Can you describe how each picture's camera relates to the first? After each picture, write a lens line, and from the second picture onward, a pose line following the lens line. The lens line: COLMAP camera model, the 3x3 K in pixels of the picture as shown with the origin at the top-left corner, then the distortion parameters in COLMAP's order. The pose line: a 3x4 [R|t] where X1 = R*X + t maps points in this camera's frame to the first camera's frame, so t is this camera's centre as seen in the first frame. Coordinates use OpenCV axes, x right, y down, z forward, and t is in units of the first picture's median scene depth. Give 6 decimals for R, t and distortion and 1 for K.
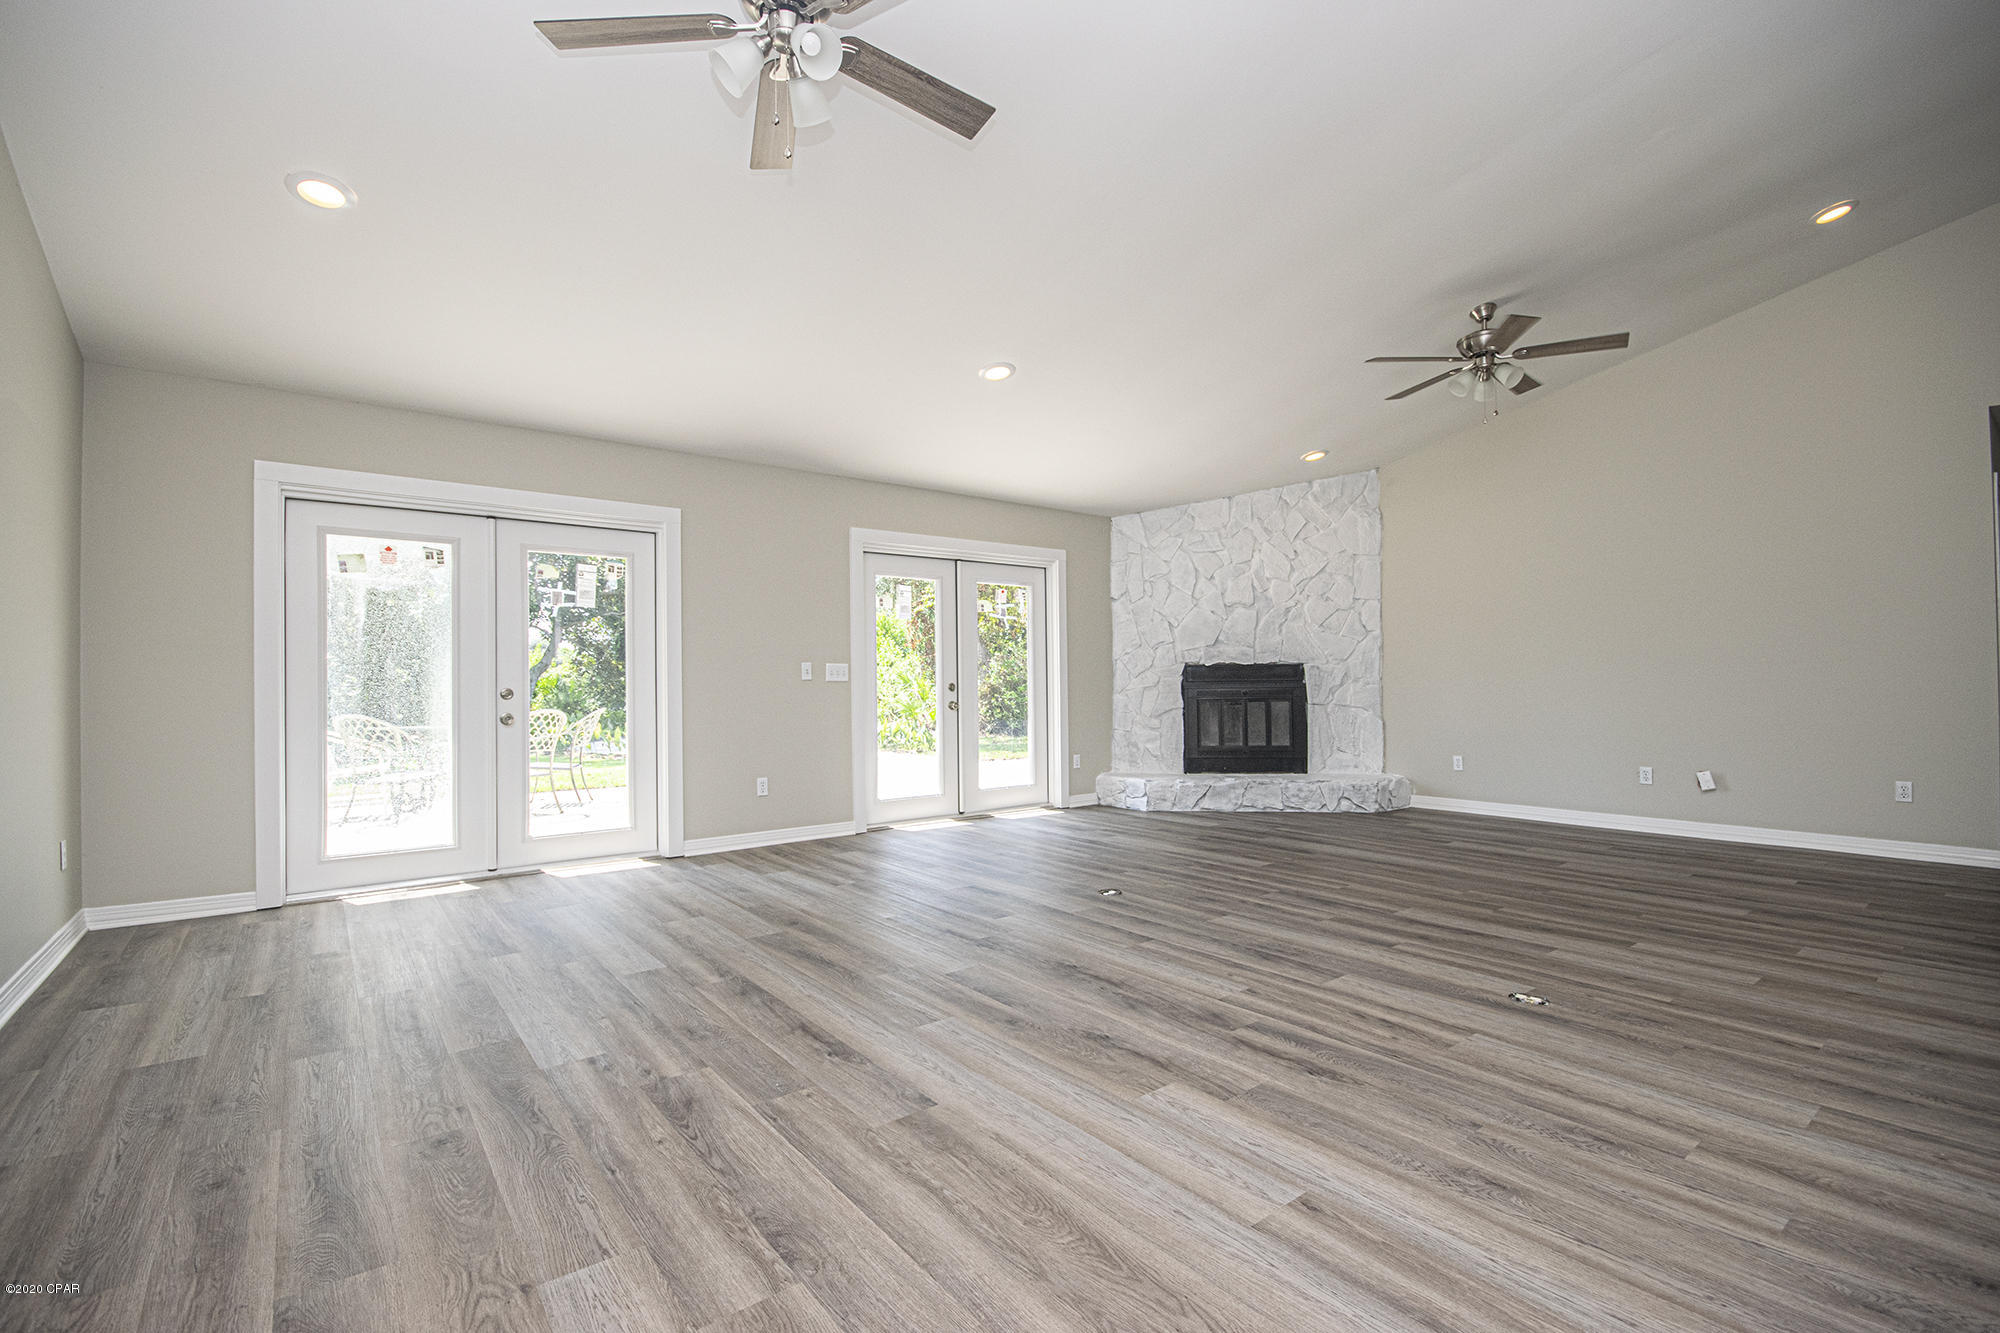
lens RADIAL K [[882.8, 0, 993.1], [0, 882.8, 676.6], [0, 0, 1]] dist [0.001168, -0.005139]
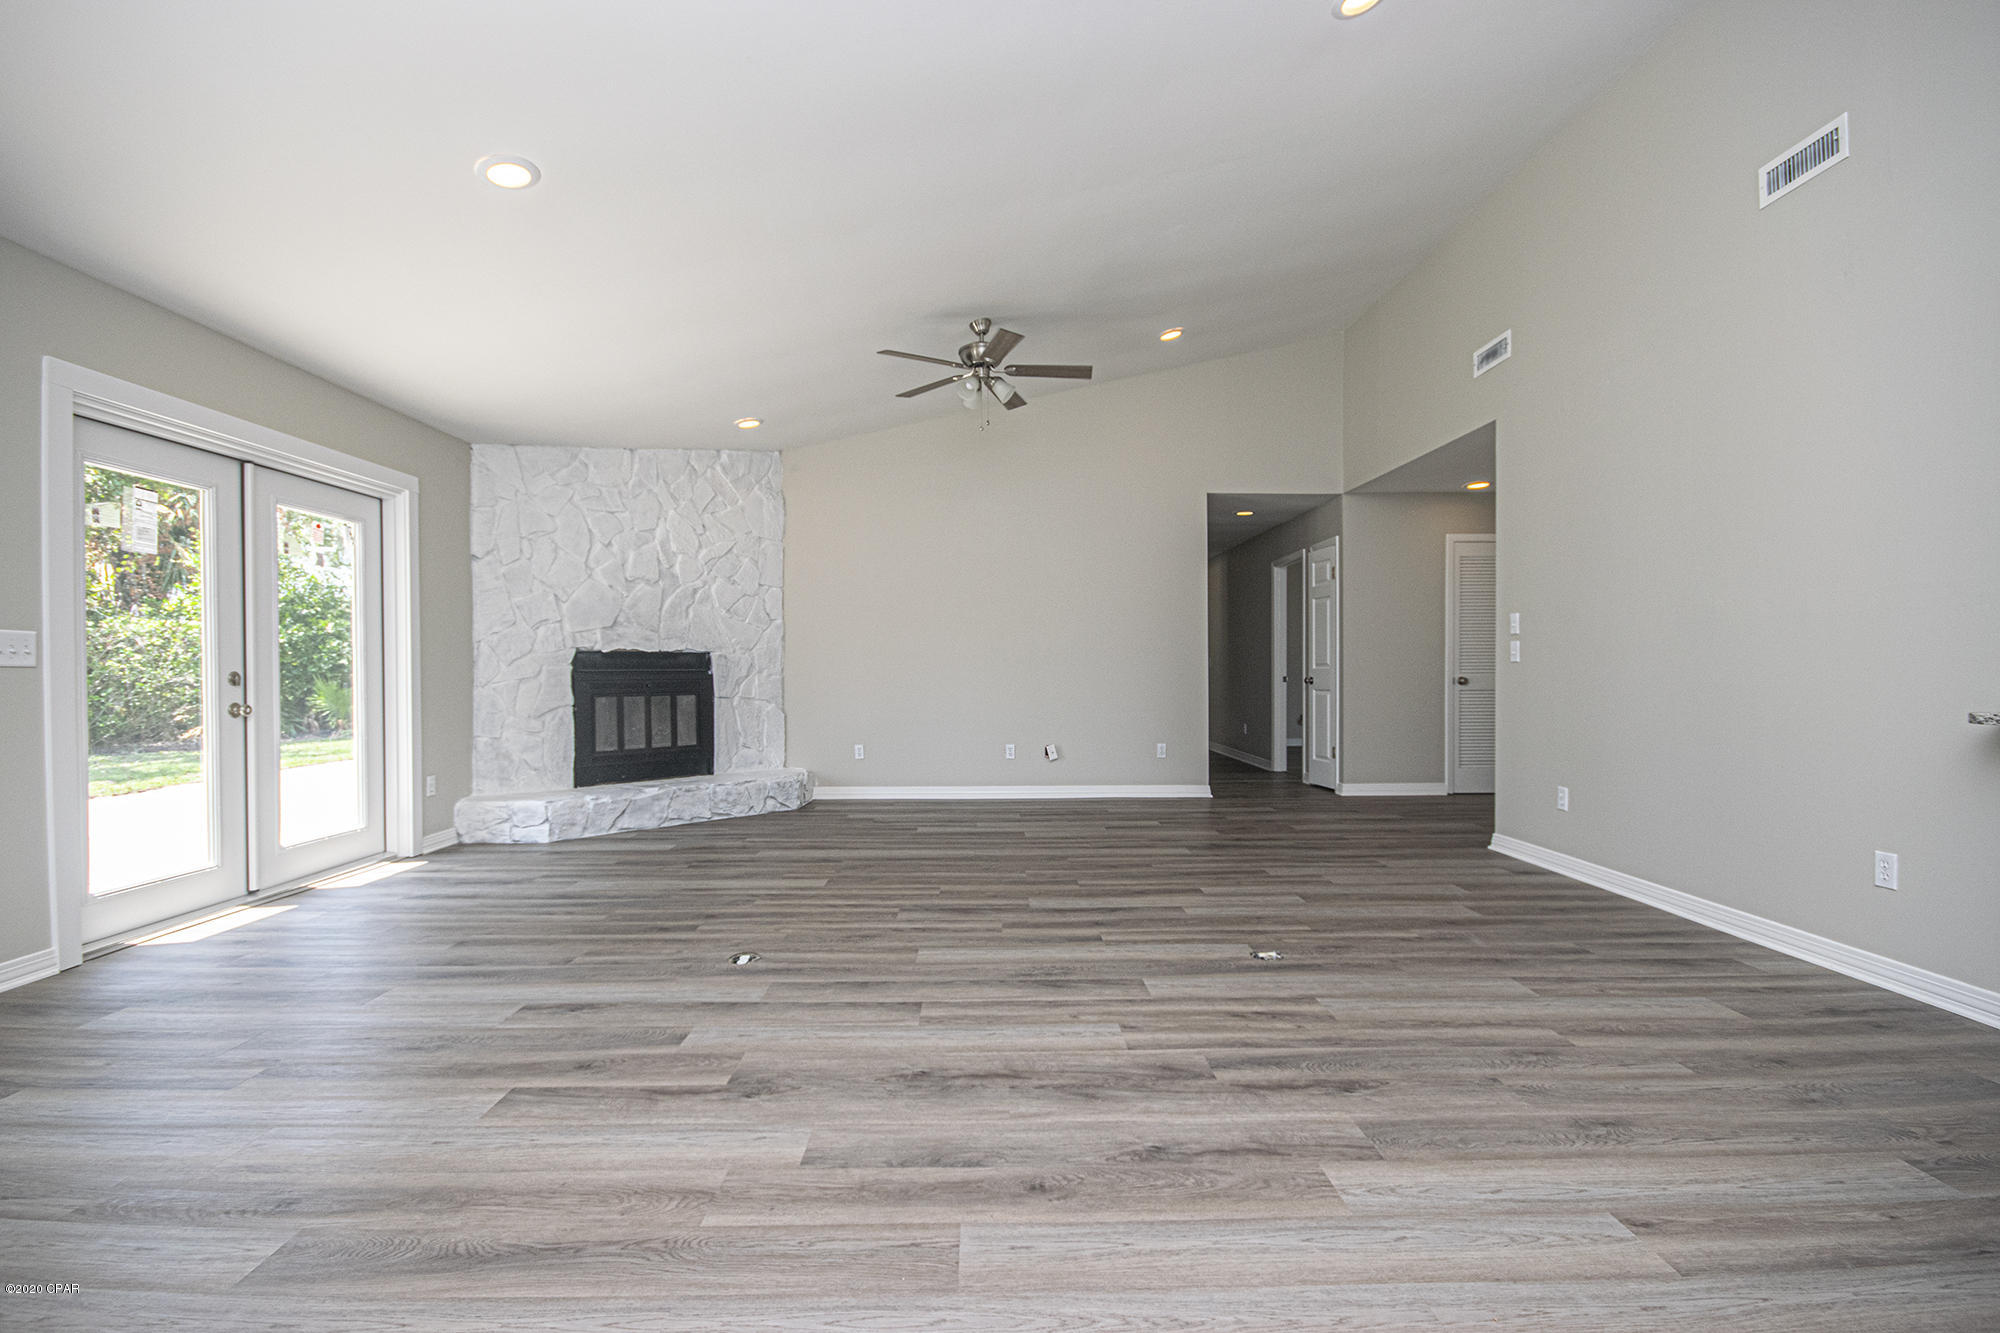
lens RADIAL K [[882.8, 0, 994.3], [0, 882.8, 675.5], [0, 0, 1]] dist [0.001168, -0.005139]
pose [[0.603592, 0.002155, 0.797290, -0.281467], [-0.007626, 0.999966, 0.003071, 0.005779], [-0.797257, -0.007933, 0.603588, 0.344542]]
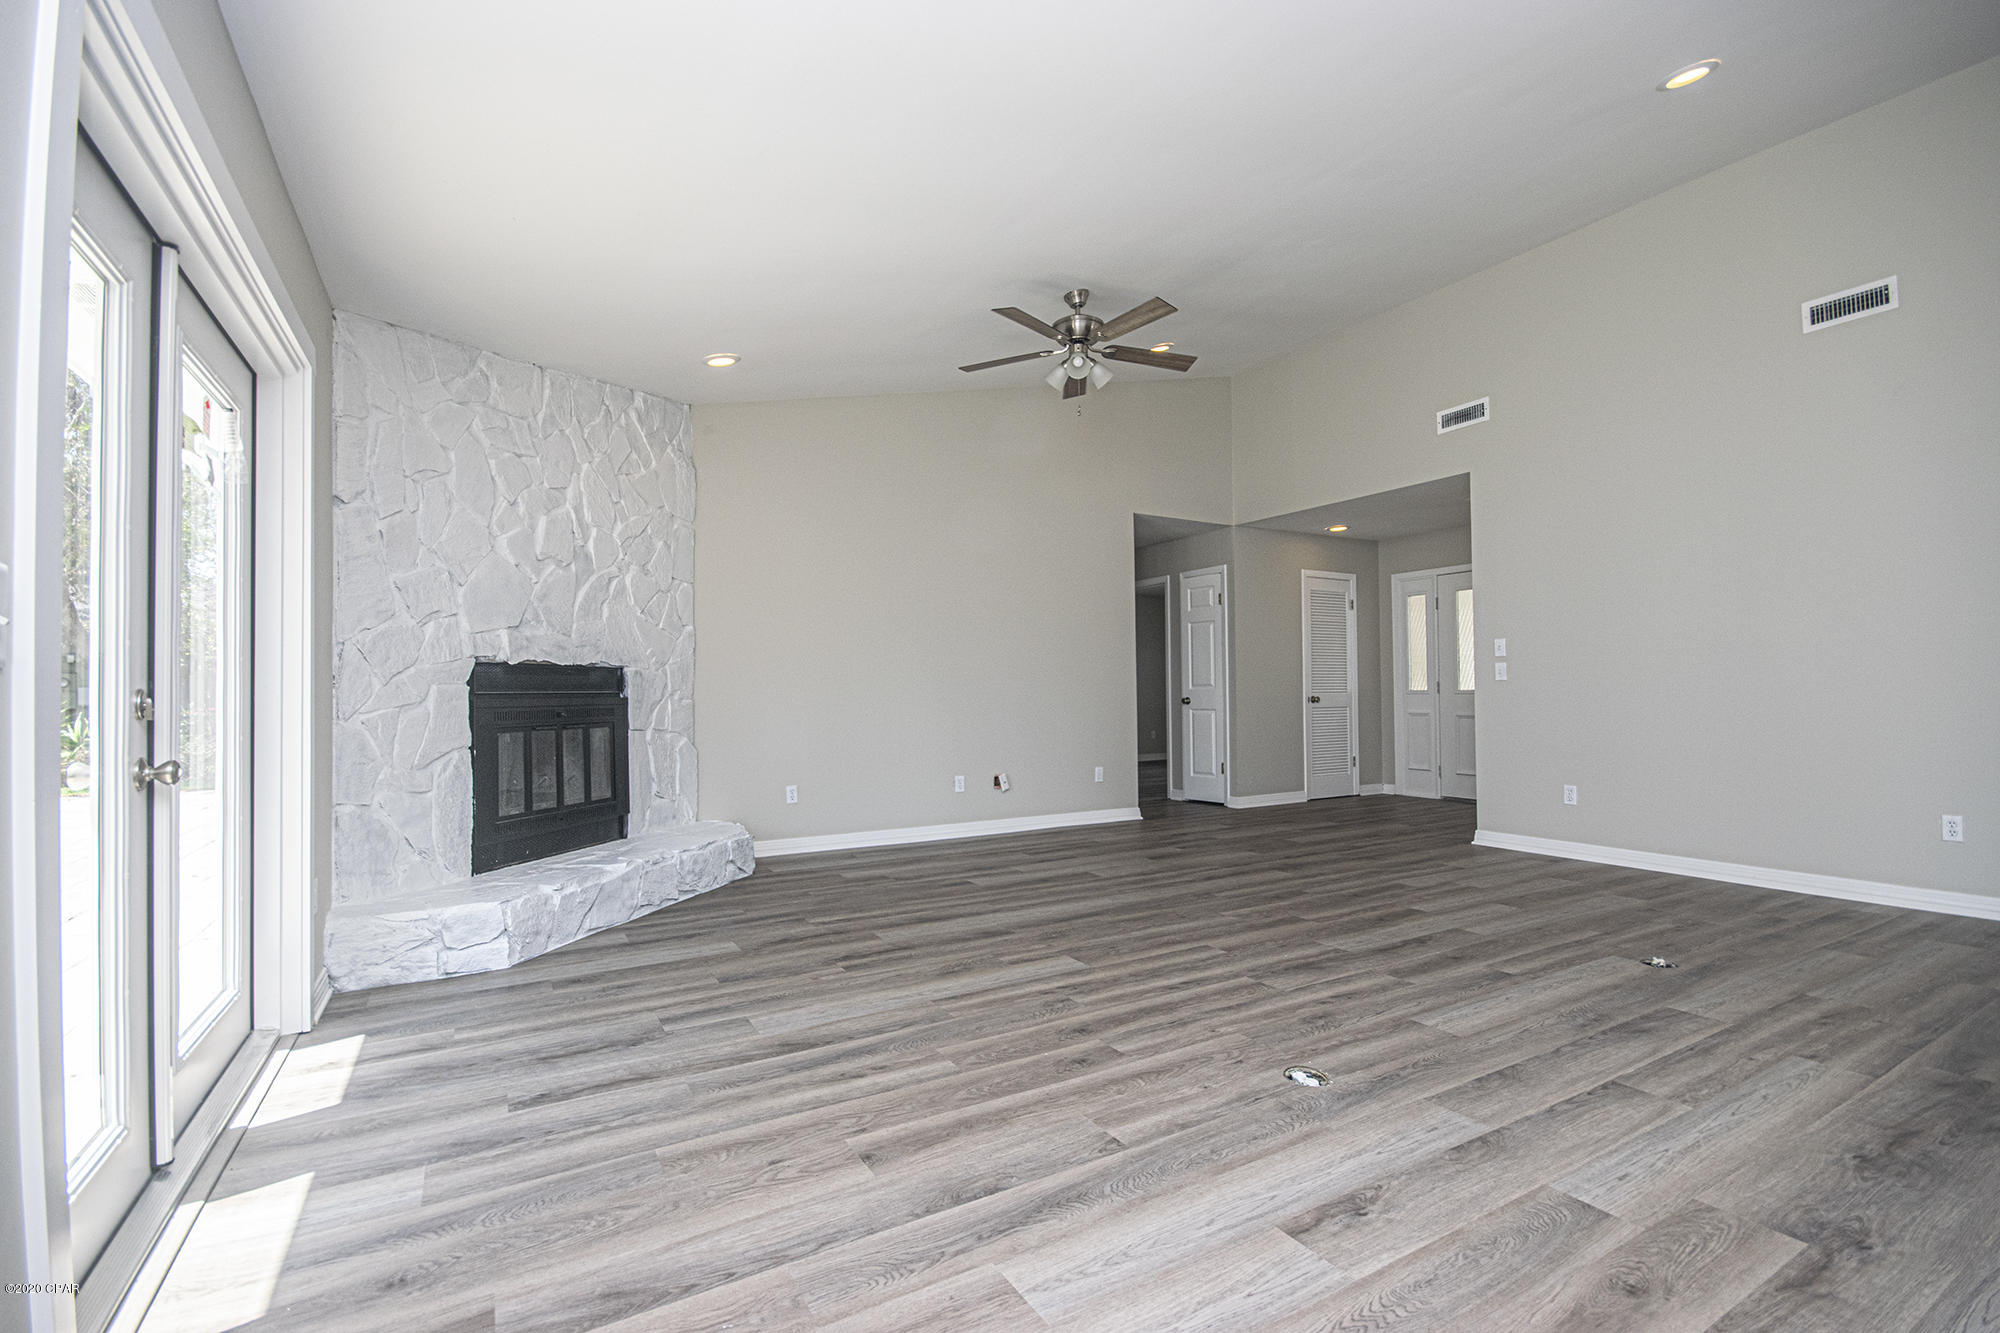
lens RADIAL K [[882.8, 0, 997.5], [0, 882.8, 675.4], [0, 0, 1]] dist [0.001168, -0.005139]
pose [[0.136192, 0.028832, 0.990263, -0.369654], [0.000794, 0.999573, -0.029212, 0.015381], [-0.990682, 0.004765, 0.136111, 0.963112]]
